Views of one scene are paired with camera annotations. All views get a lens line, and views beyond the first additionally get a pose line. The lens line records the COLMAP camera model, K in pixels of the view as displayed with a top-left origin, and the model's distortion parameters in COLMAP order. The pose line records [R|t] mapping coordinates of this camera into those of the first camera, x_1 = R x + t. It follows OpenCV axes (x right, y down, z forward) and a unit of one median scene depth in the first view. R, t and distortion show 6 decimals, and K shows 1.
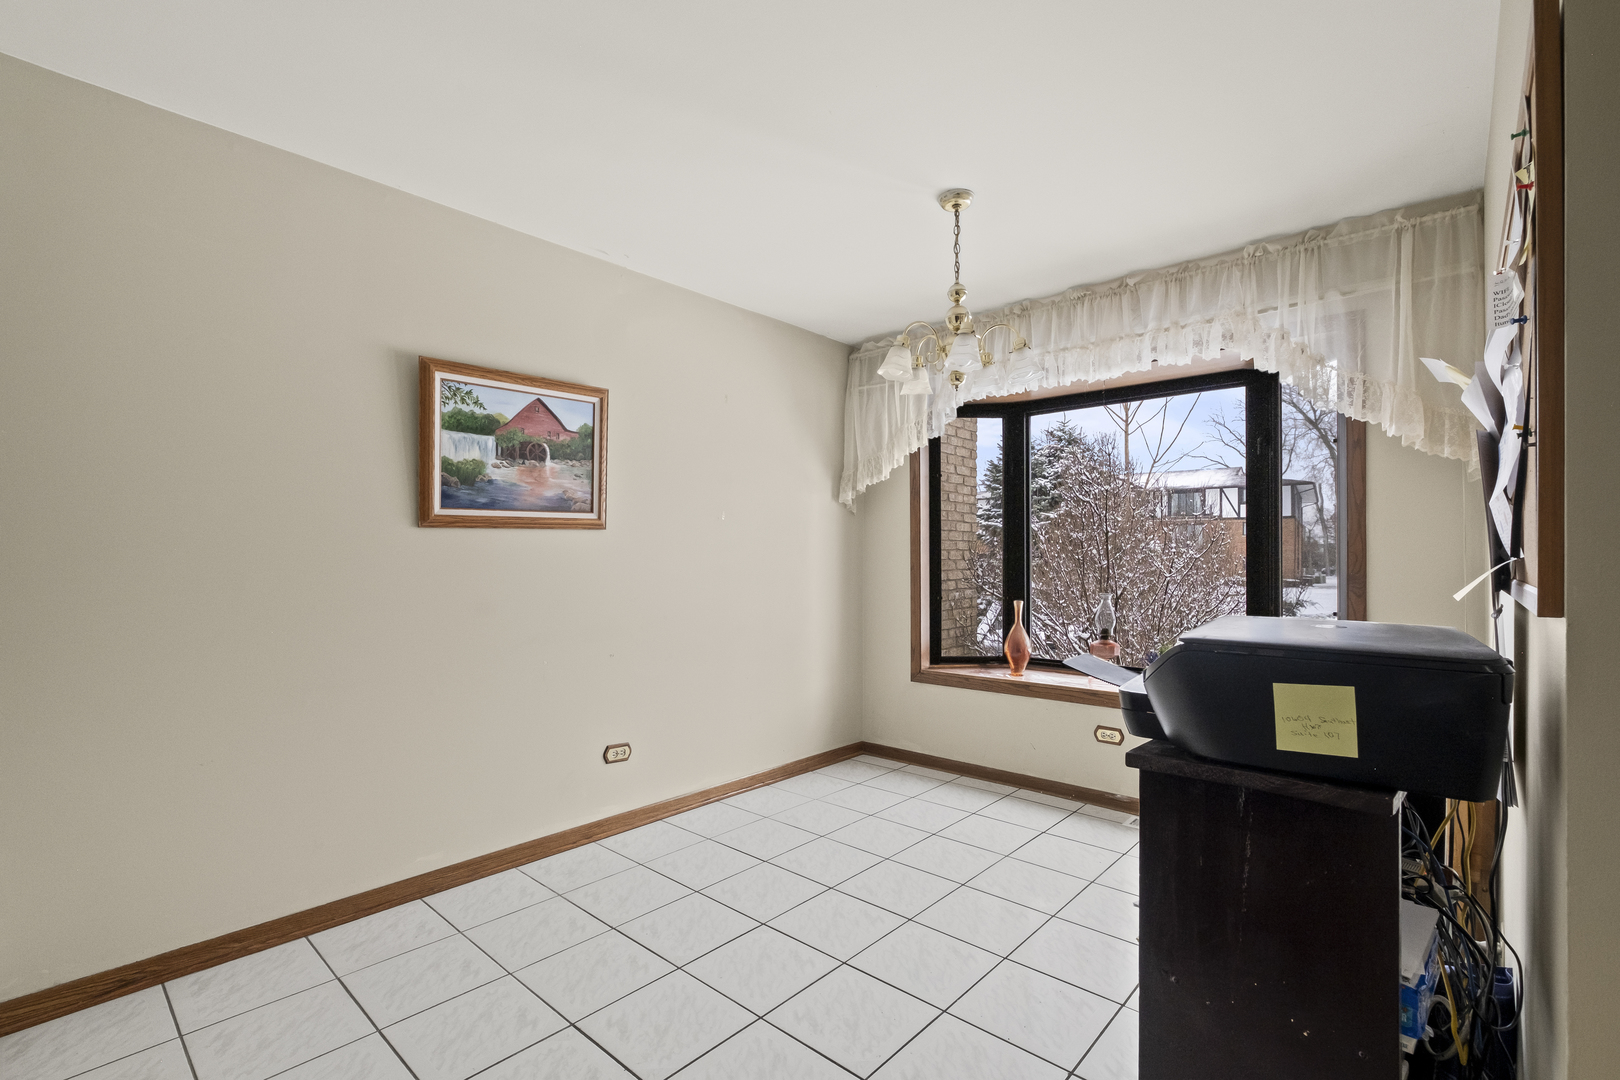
lens RADIAL K [[732.4, 0, 803.9], [0, 732.4, 562.9], [0, 0, 1]] dist [-0.000719, -0.000024]
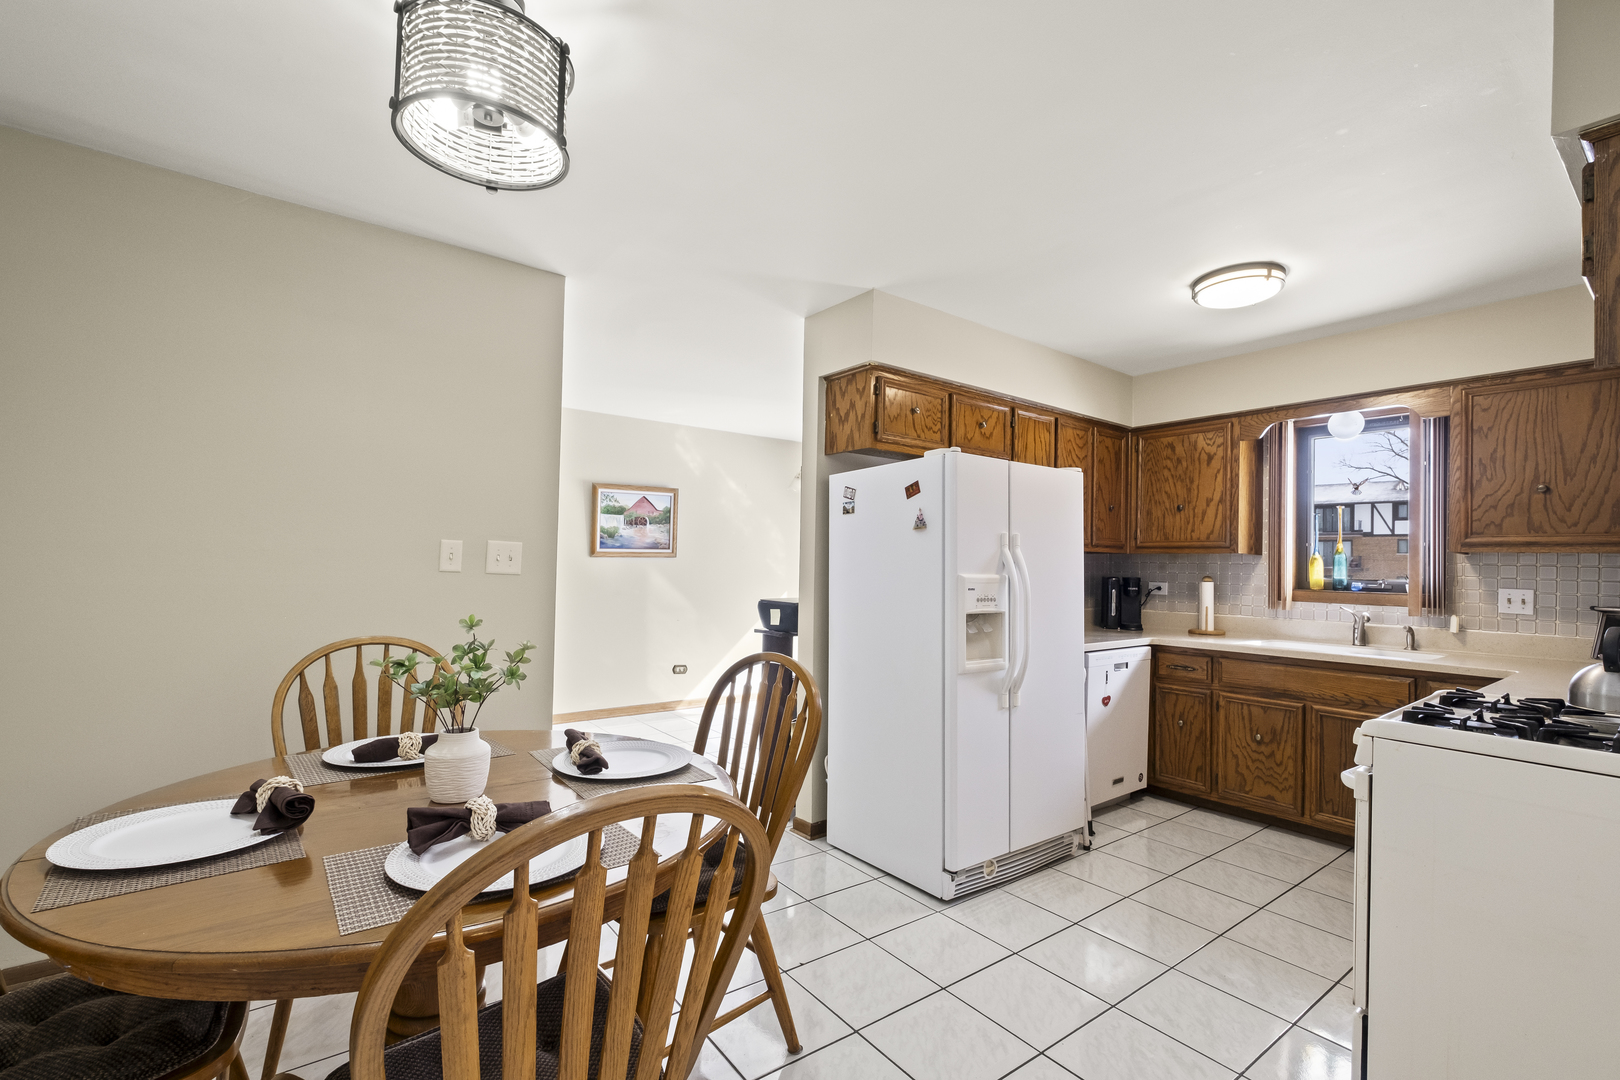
lens RADIAL K [[710.3, 0, 809.2], [0, 710.3, 561.7], [0, 0, 1]] dist [-0.002107, -0.000012]
pose [[0.981481, 0.020011, -0.190513, 0.512153], [-0.022166, 0.999712, -0.009186, -0.025664], [0.190275, 0.013239, 0.981642, -0.945170]]
